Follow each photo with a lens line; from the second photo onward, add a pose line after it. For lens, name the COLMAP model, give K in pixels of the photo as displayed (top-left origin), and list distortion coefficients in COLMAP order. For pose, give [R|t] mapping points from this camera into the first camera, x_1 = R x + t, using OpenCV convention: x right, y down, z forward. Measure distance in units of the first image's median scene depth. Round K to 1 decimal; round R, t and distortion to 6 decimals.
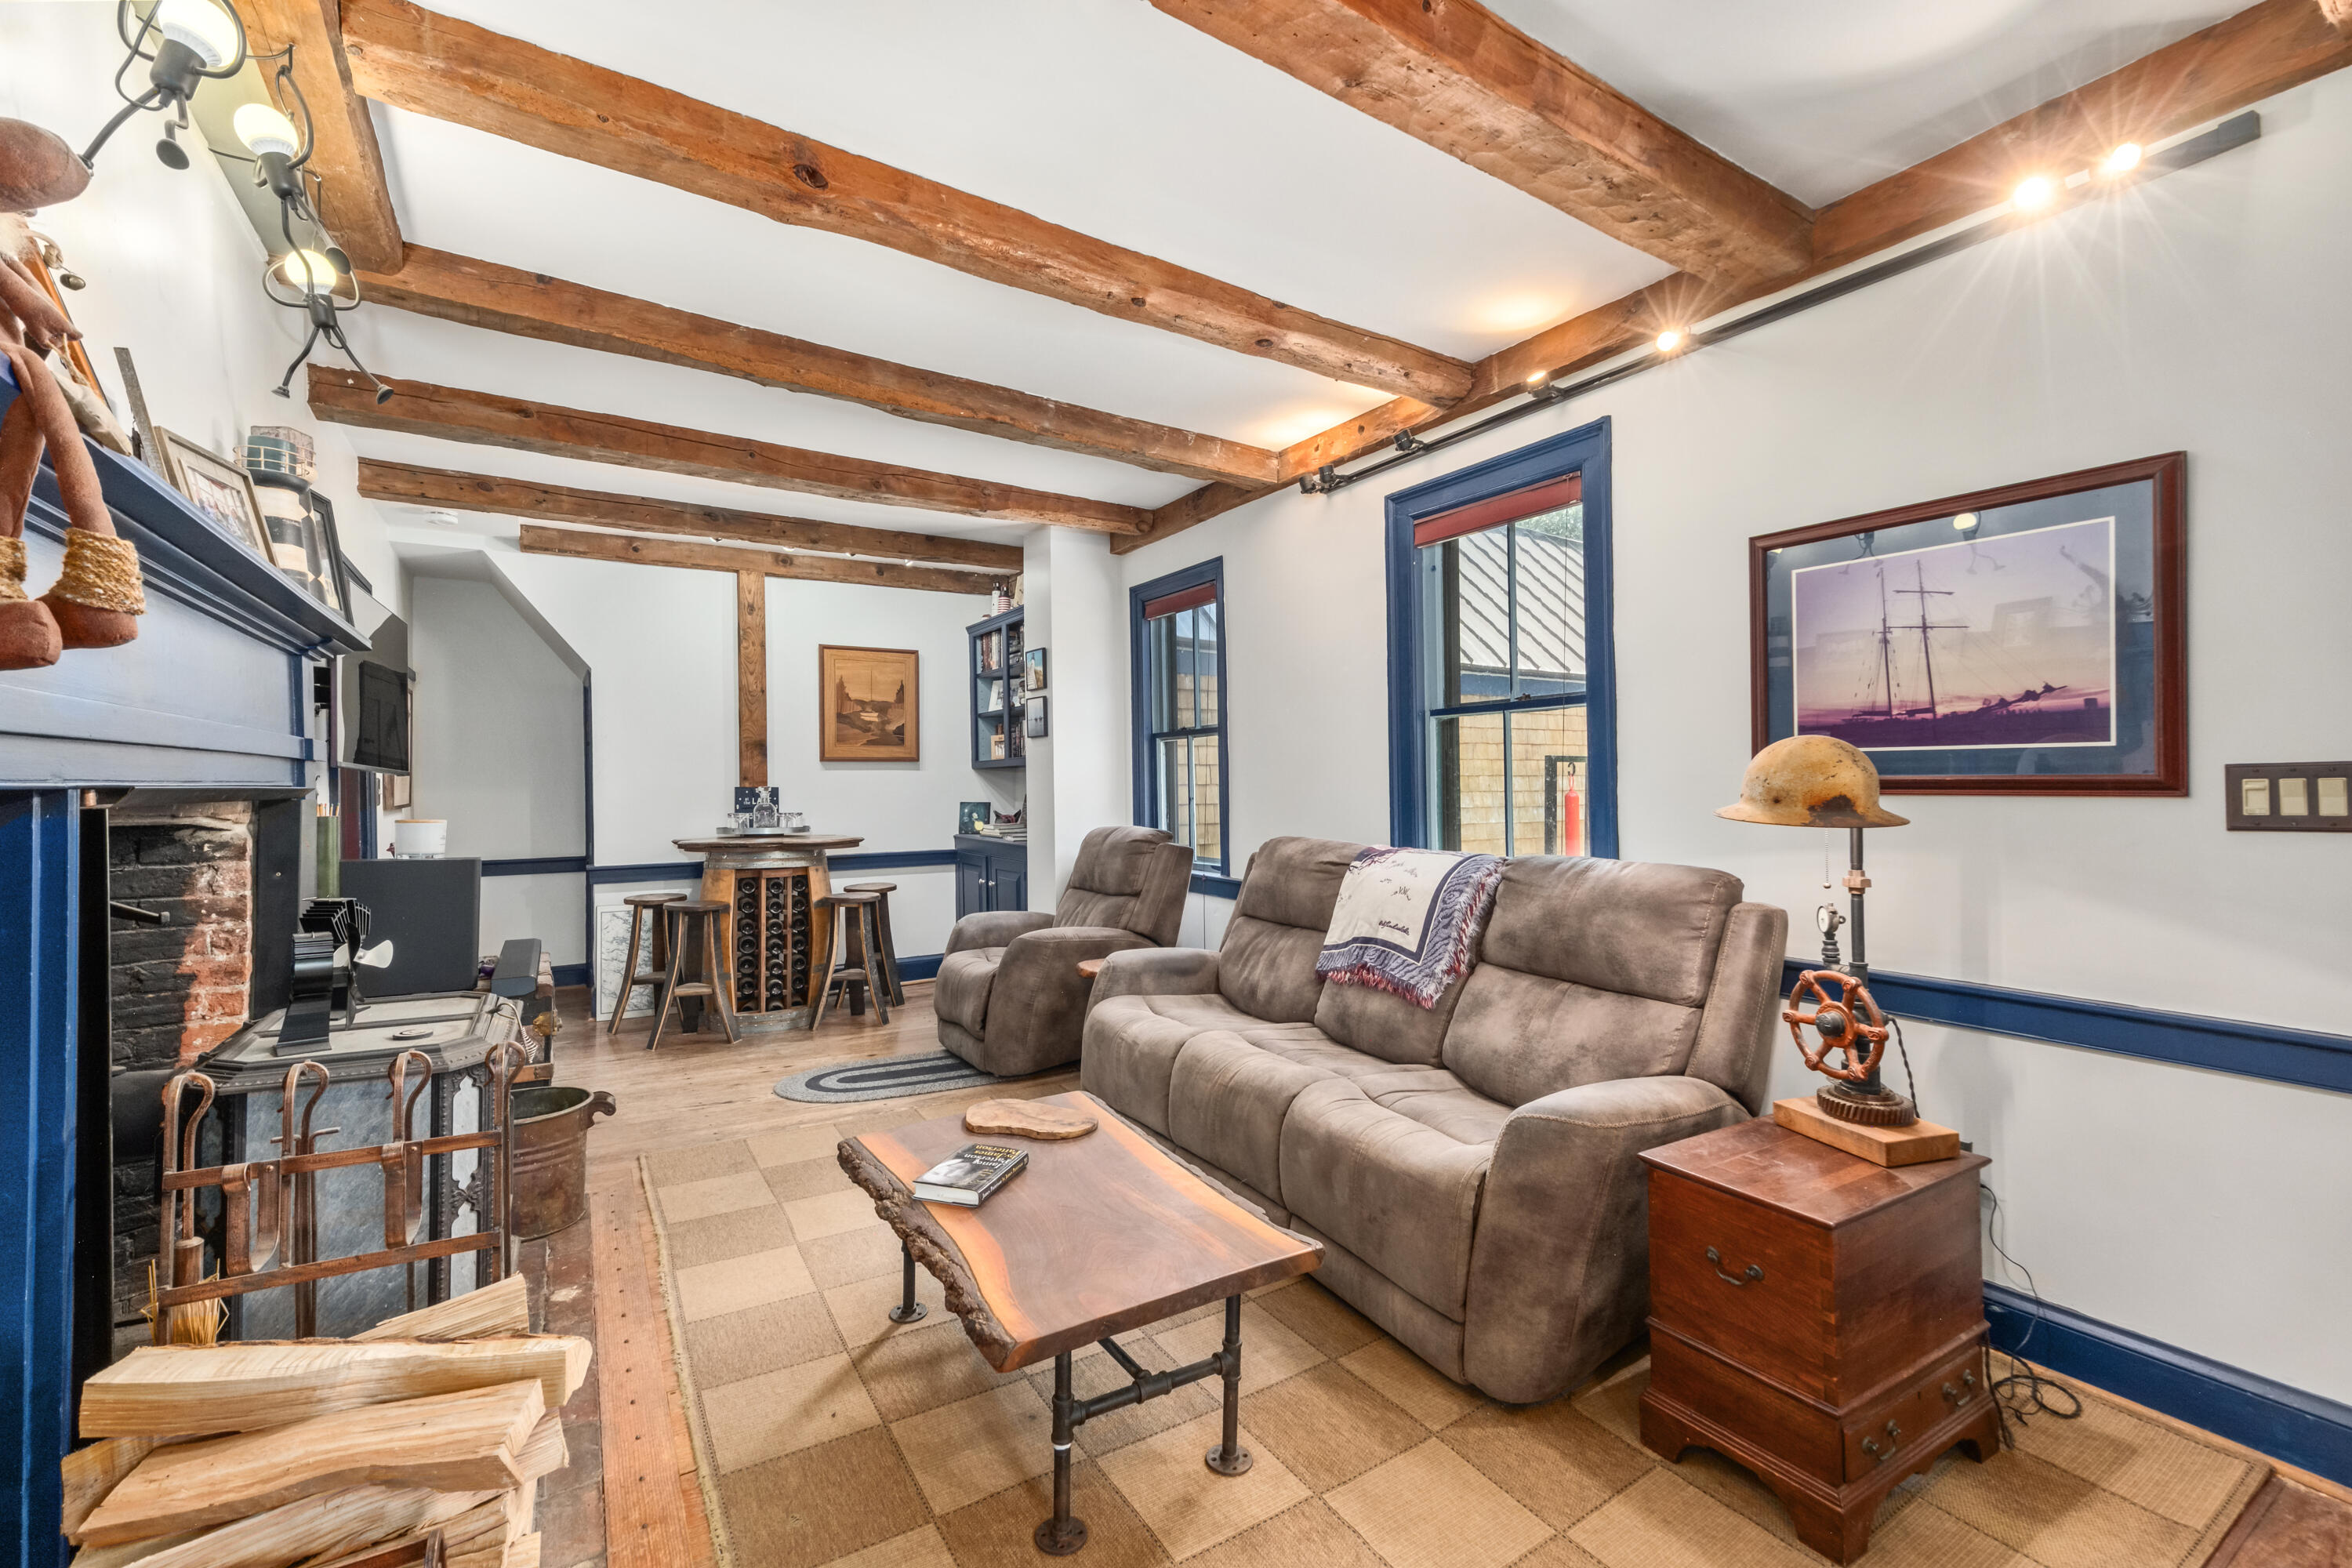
lens RADIAL K [[991.3, 0, 1176.0], [0, 991.3, 784.0], [0, 0, 1]] dist [-0.001056, -0.000268]
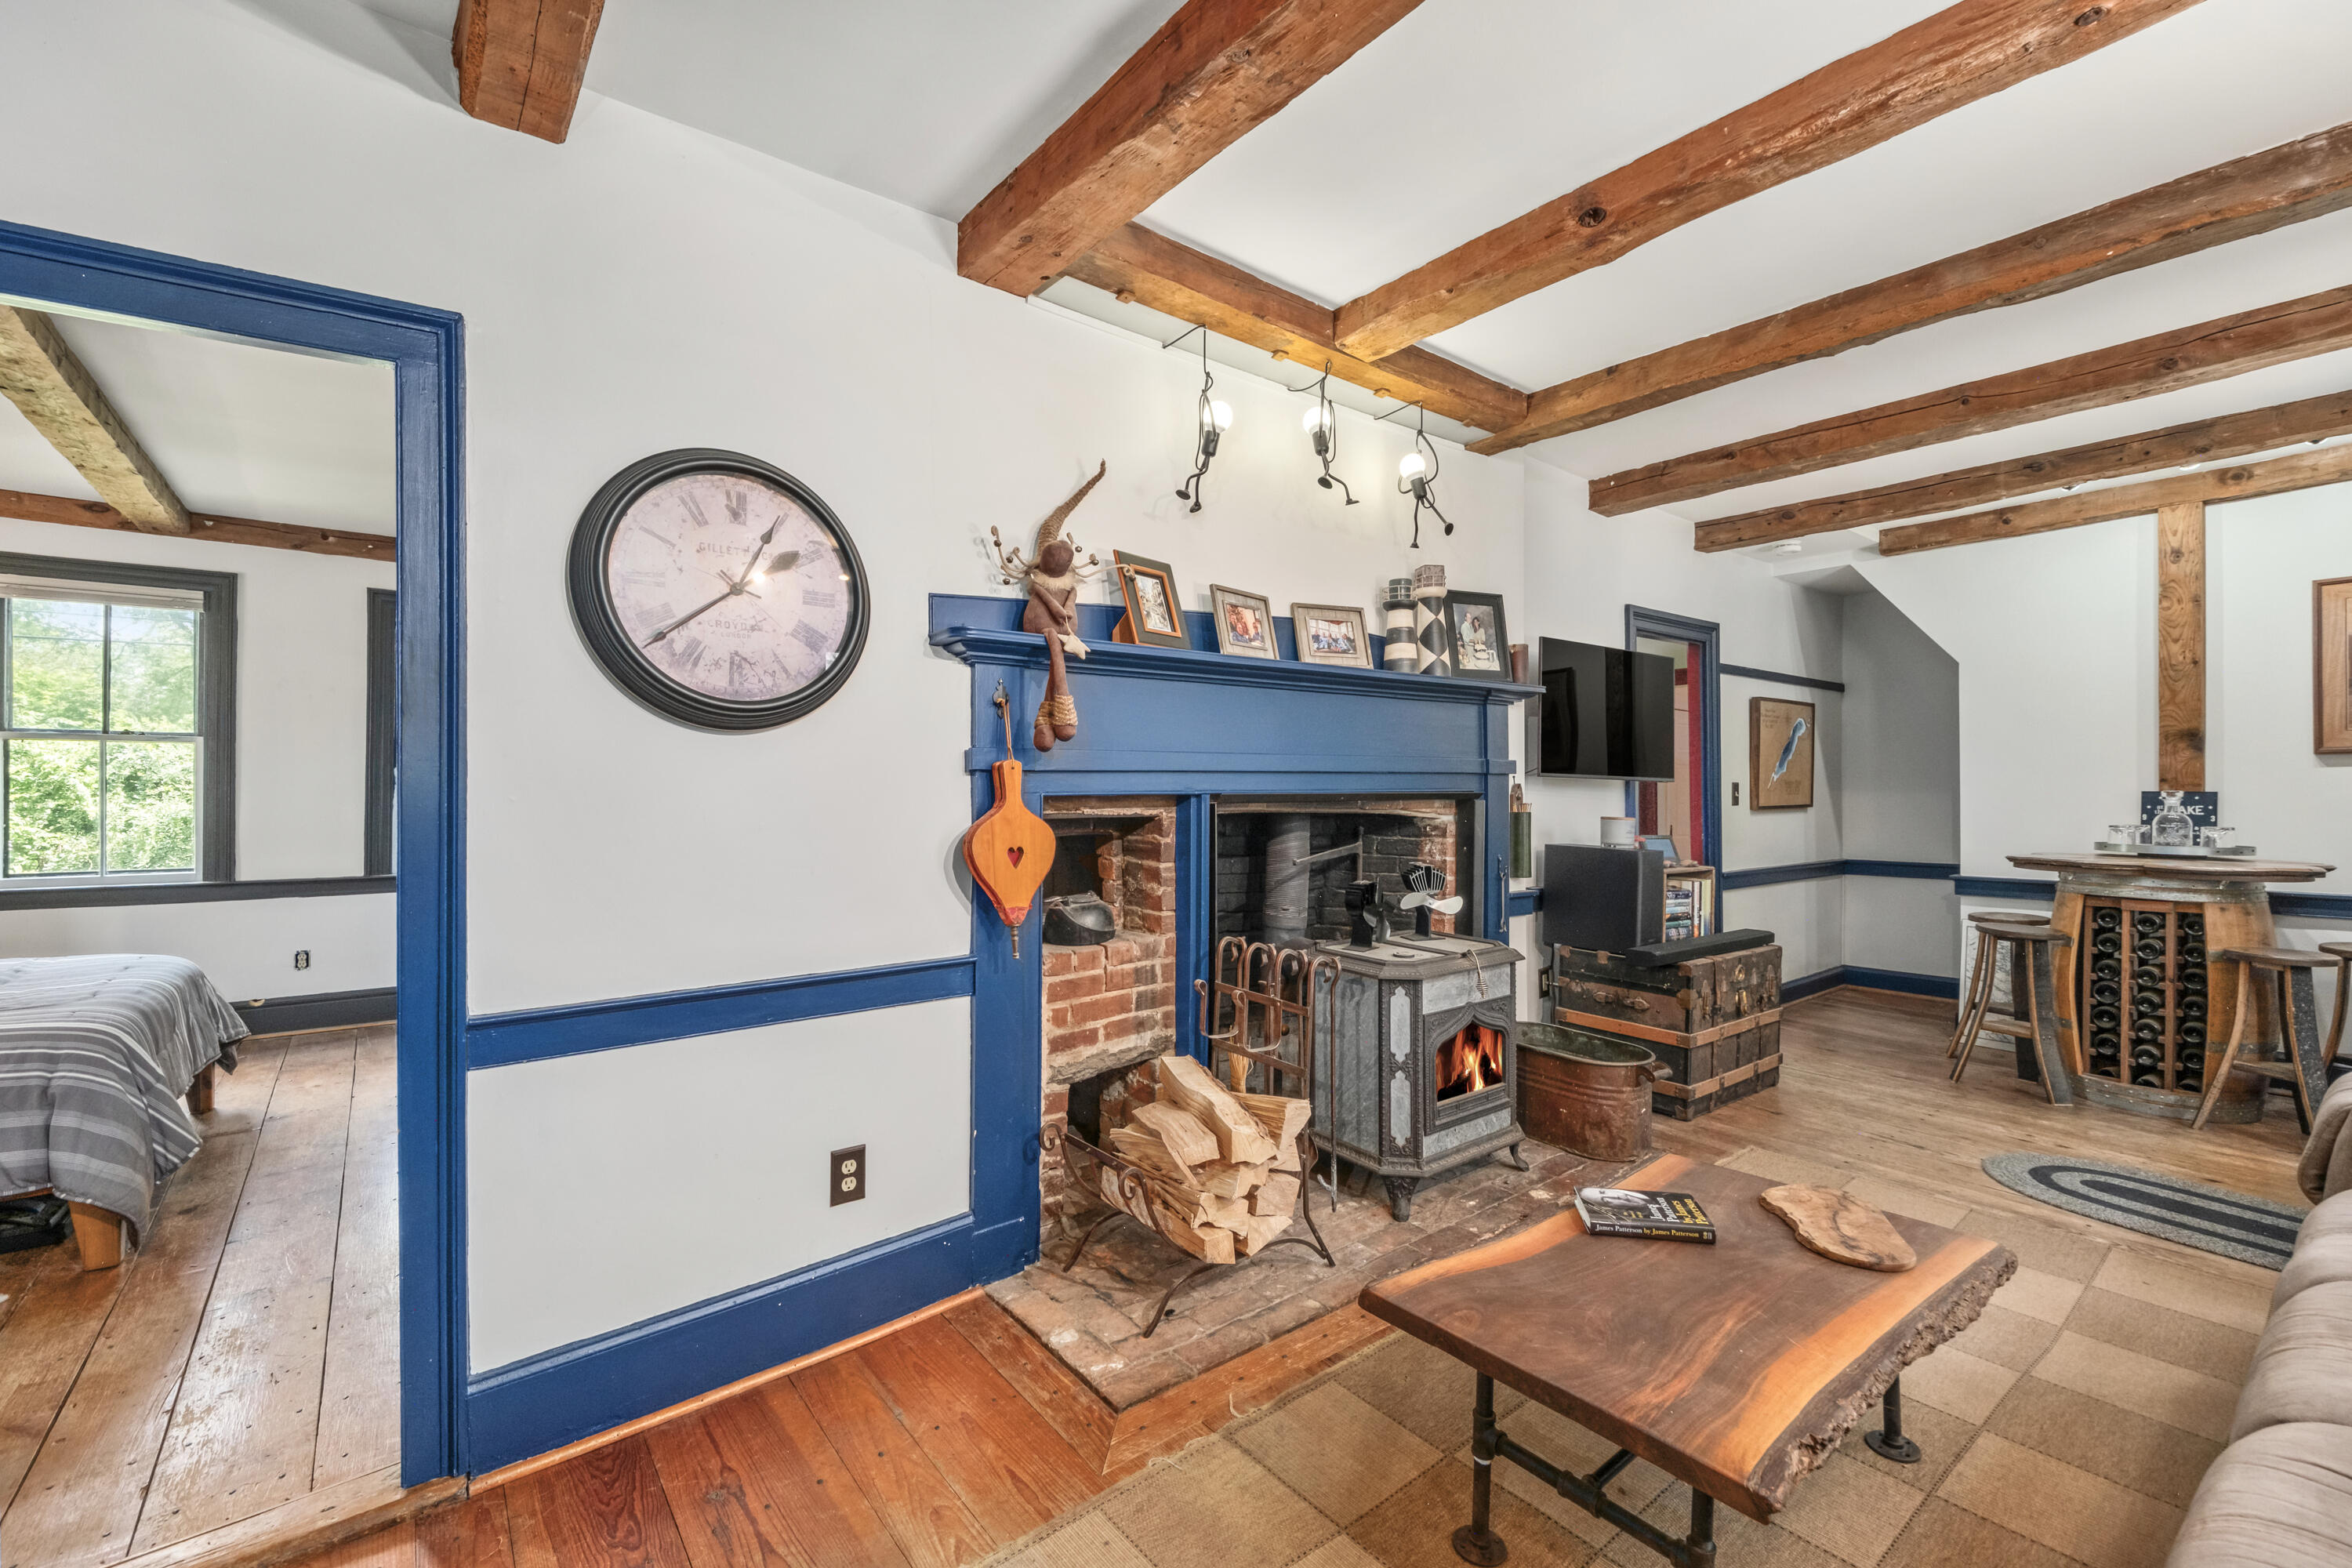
lens RADIAL K [[970.4, 0, 1178.2], [0, 970.4, 798.7], [0, 0, 1]] dist [-0.001022, -0.000138]
pose [[0.104839, 0.015266, -0.994372, 0.307884], [0.002019, 0.999877, 0.015564, -0.006012], [0.994487, -0.003639, 0.104795, 0.224254]]
